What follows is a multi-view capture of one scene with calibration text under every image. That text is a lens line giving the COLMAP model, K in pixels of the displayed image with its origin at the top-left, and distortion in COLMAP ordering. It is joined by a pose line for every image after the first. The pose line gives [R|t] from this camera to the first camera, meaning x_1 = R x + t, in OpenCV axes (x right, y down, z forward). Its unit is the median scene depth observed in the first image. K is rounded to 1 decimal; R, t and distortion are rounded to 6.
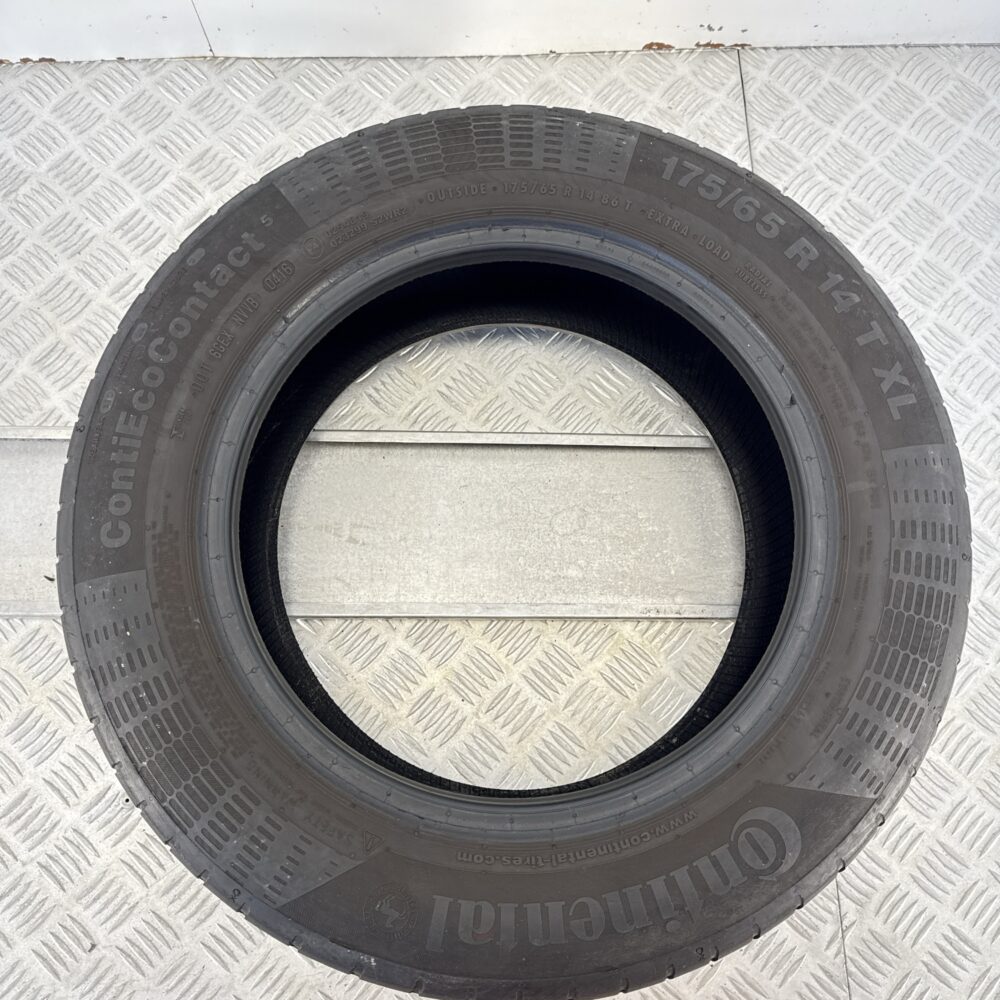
lens RADIAL K [[937.4, 0, 508.2], [0, 937.4, 502.2], [0, 0, 1]] dist [0.098281, -0.198246]
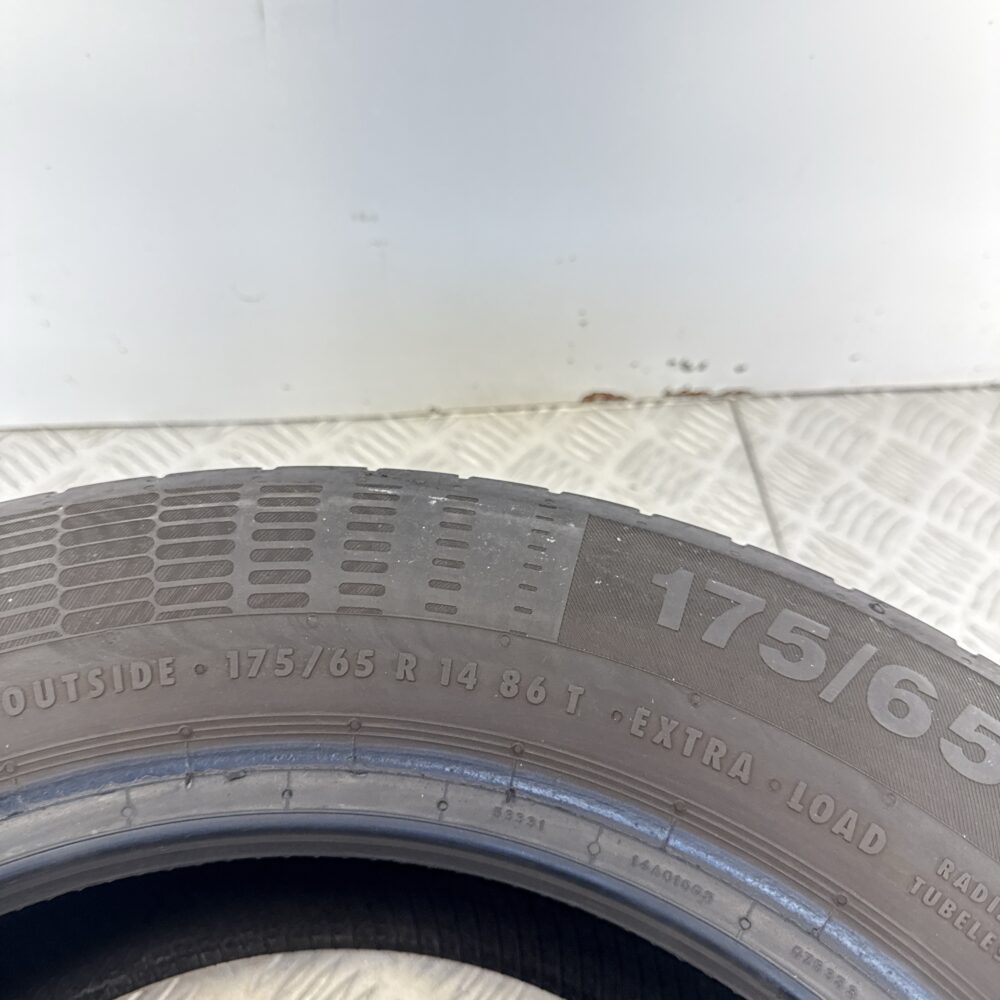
lens RADIAL K [[937.4, 0, 508.2], [0, 937.4, 502.2], [0, 0, 1]] dist [0.098281, -0.198246]
pose [[0.998303, -0.032442, 0.048359, 0.085538], [0.049129, 0.915052, -0.400332, -0.235954], [-0.031263, 0.402028, 0.915093, 0.629898]]
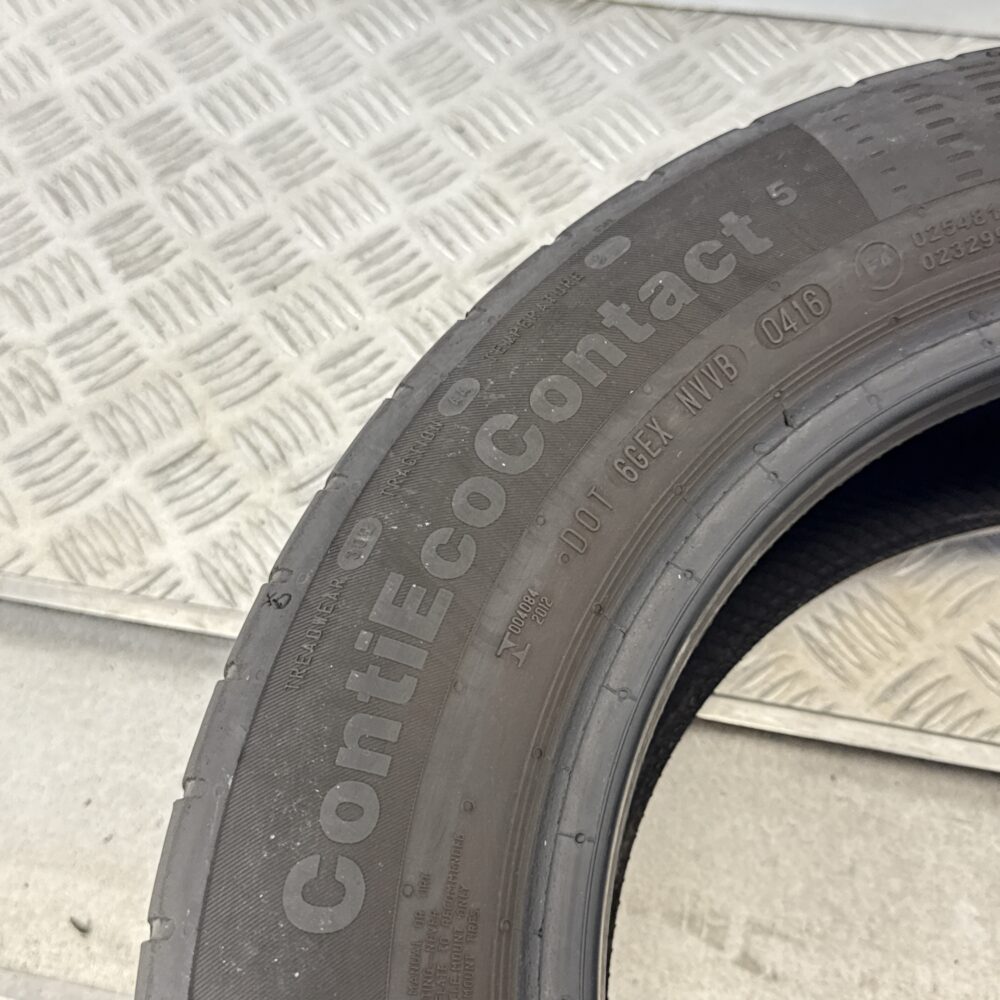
lens RADIAL K [[1303.3, 0, 500.0], [0, 1303.3, 500.0], [0, 0, 1]] dist [0.179277, -0.431210]
pose [[0.980111, 0.138926, -0.141713, -0.266804], [-0.168583, 0.959615, -0.225207, -0.007893], [0.104703, 0.244618, 0.963950, 0.430035]]
